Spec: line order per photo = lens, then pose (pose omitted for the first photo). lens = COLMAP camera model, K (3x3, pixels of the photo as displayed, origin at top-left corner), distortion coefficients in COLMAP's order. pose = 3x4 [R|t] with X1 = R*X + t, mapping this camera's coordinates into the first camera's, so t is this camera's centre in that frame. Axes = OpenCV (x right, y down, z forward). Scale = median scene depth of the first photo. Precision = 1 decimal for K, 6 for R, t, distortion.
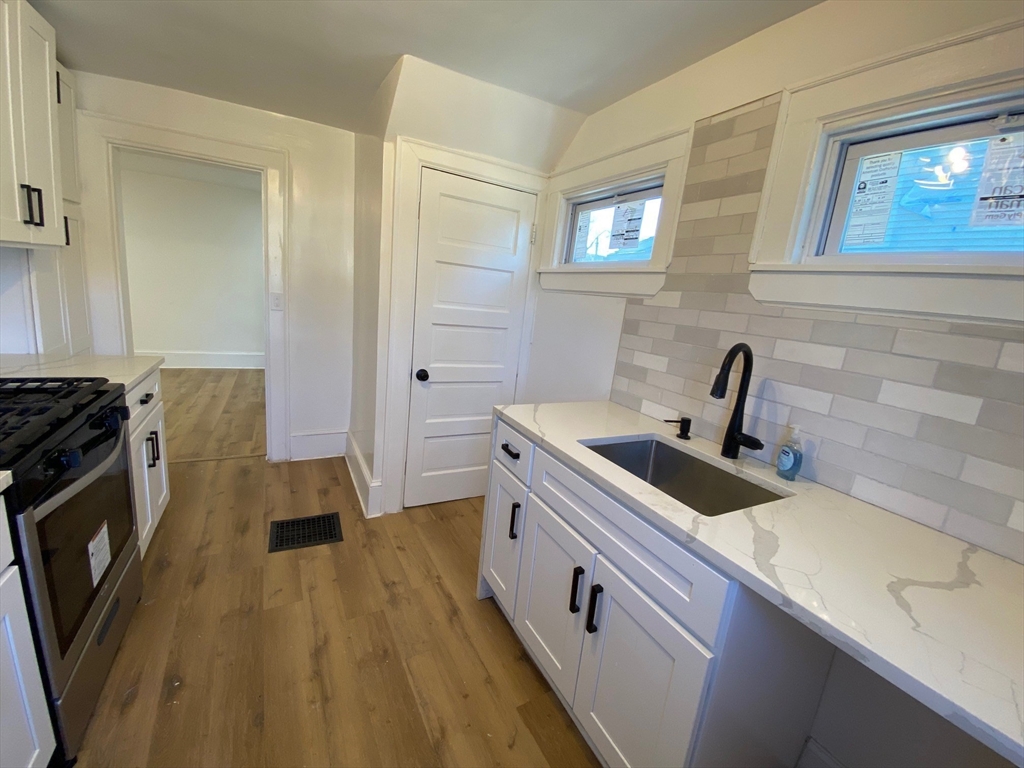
lens RADIAL K [[414.7, 0, 512.2], [0, 414.7, 379.6], [0, 0, 1]] dist [0.020491, -0.020629]
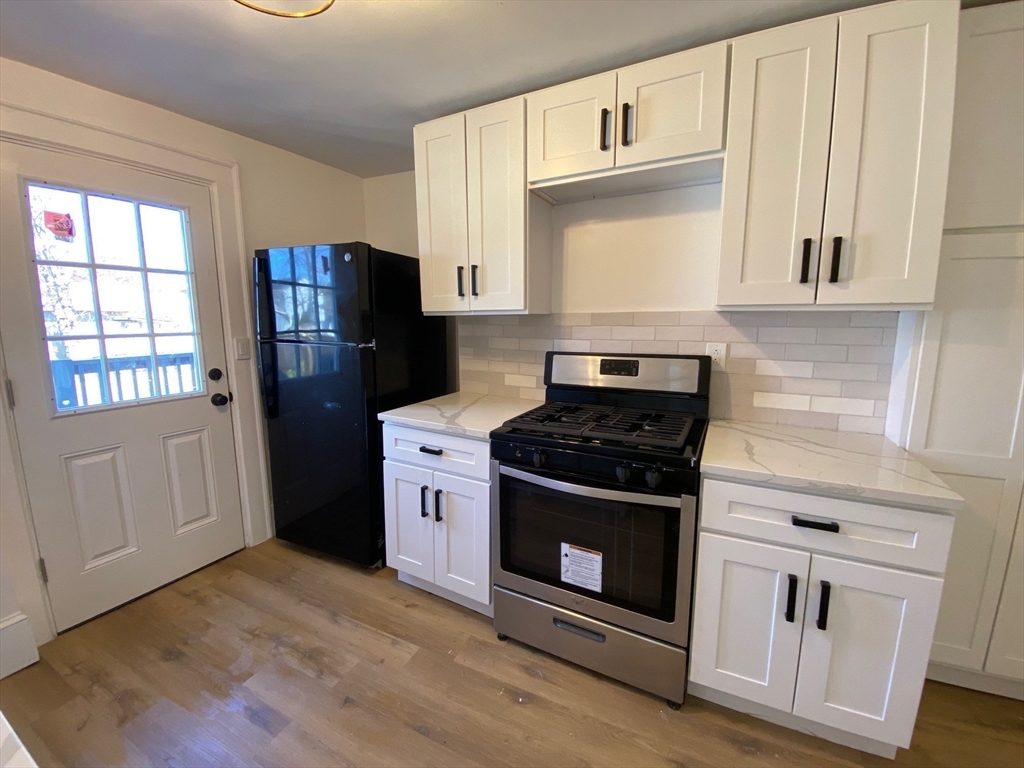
lens RADIAL K [[422.1, 0, 509.2], [0, 422.1, 378.6], [0, 0, 1]] dist [0.010356, -0.016624]
pose [[-0.822283, -0.020789, -0.568698, -0.121559], [-0.192726, 0.950453, 0.243919, -0.245937], [0.535450, 0.310173, -0.785548, 1.258850]]
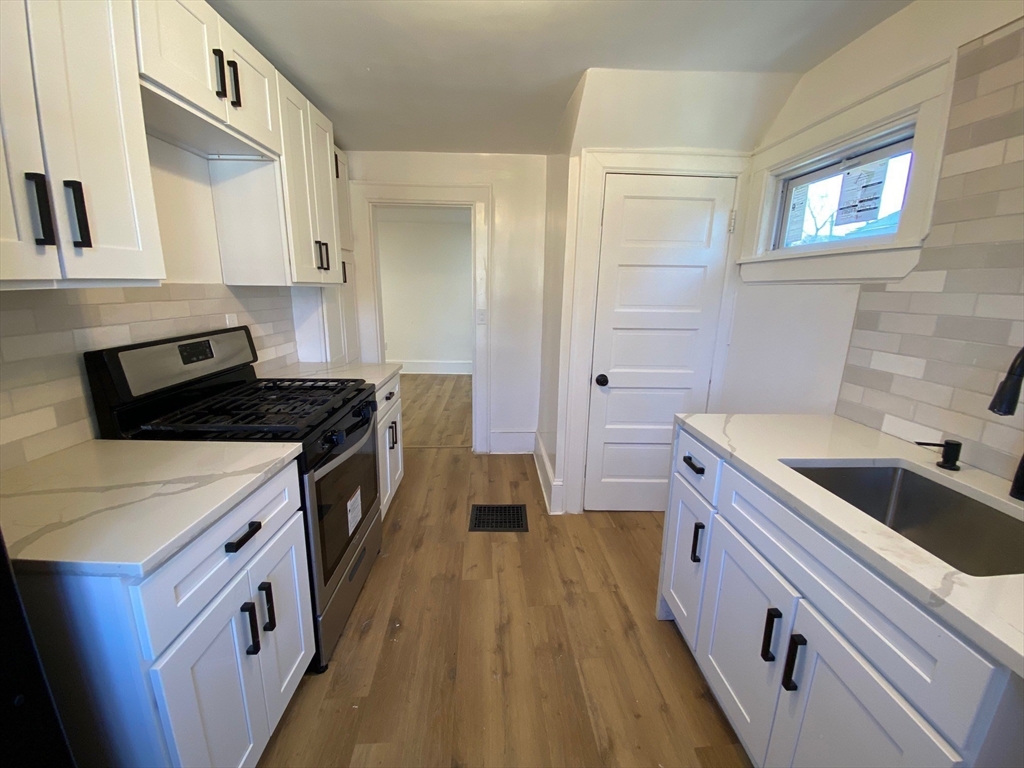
lens RADIAL K [[414.7, 0, 512.2], [0, 414.7, 379.6], [0, 0, 1]] dist [0.020491, -0.020629]
pose [[0.900051, 0.009148, -0.435688, 0.032047], [-0.015508, 0.999819, -0.011044, 0.003605], [0.435508, 0.016697, 0.900030, 0.003373]]
